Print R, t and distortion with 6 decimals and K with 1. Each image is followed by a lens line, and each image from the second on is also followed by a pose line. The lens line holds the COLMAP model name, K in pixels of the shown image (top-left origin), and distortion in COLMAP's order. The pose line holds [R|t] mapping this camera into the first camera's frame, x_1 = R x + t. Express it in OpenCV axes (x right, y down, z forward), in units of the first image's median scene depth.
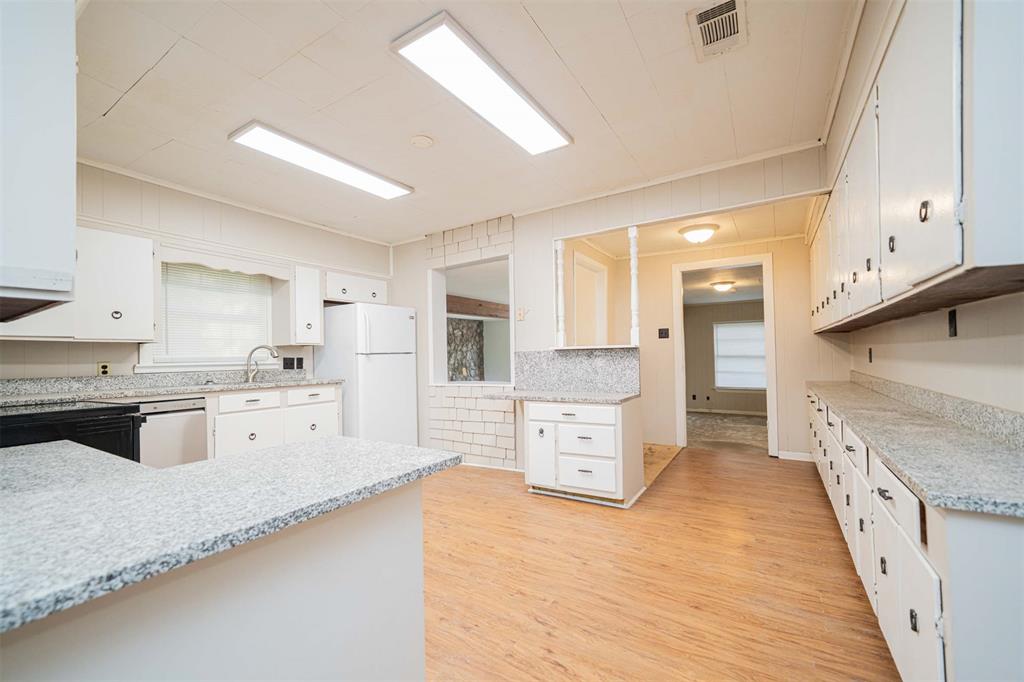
lens RADIAL K [[434.6, 0, 505.8], [0, 434.6, 347.6], [0, 0, 1]] dist [-0.001682, -0.000009]
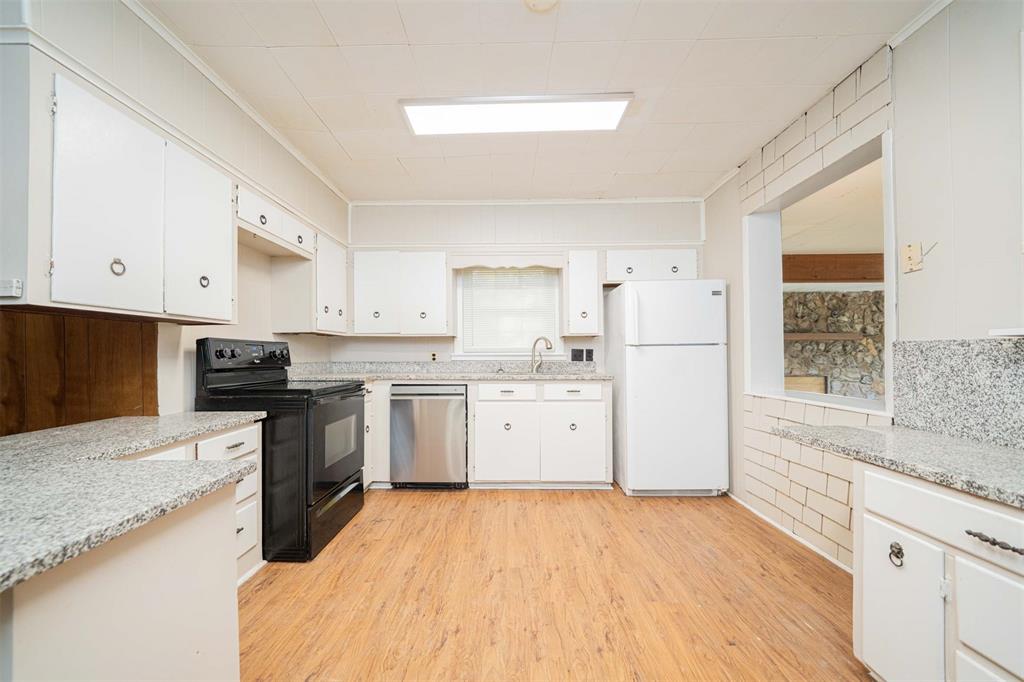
lens RADIAL K [[387.5, 0, 502.1], [0, 387.5, 349.6], [0, 0, 1]] dist [-0.004442, -0.000098]
pose [[0.519122, 0.012060, -0.854615, 0.163012], [0.012973, 0.999674, 0.021987, 0.003776], [0.854602, -0.022501, 0.518797, 0.462815]]
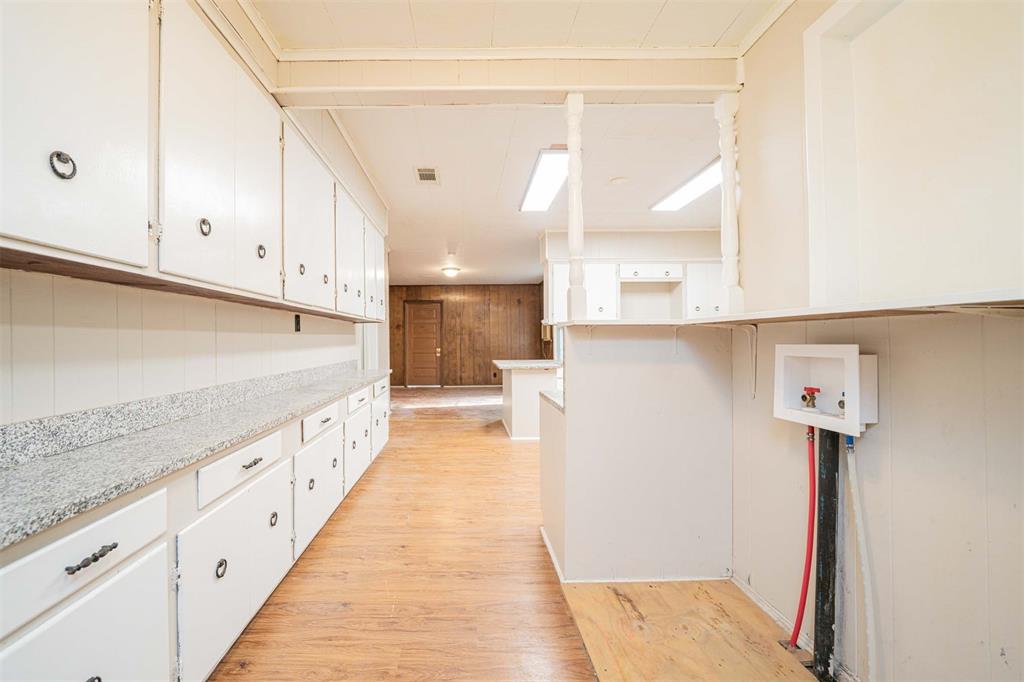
lens RADIAL K [[387.5, 0, 468.6], [0, 387.5, 340.3], [0, 0, 1]] dist [-0.004442, -0.000098]
pose [[-0.845051, 0.022182, -0.534225, 0.617986], [0.028757, 0.999579, -0.003984, 0.015273], [0.533911, -0.018729, -0.845333, 1.235032]]
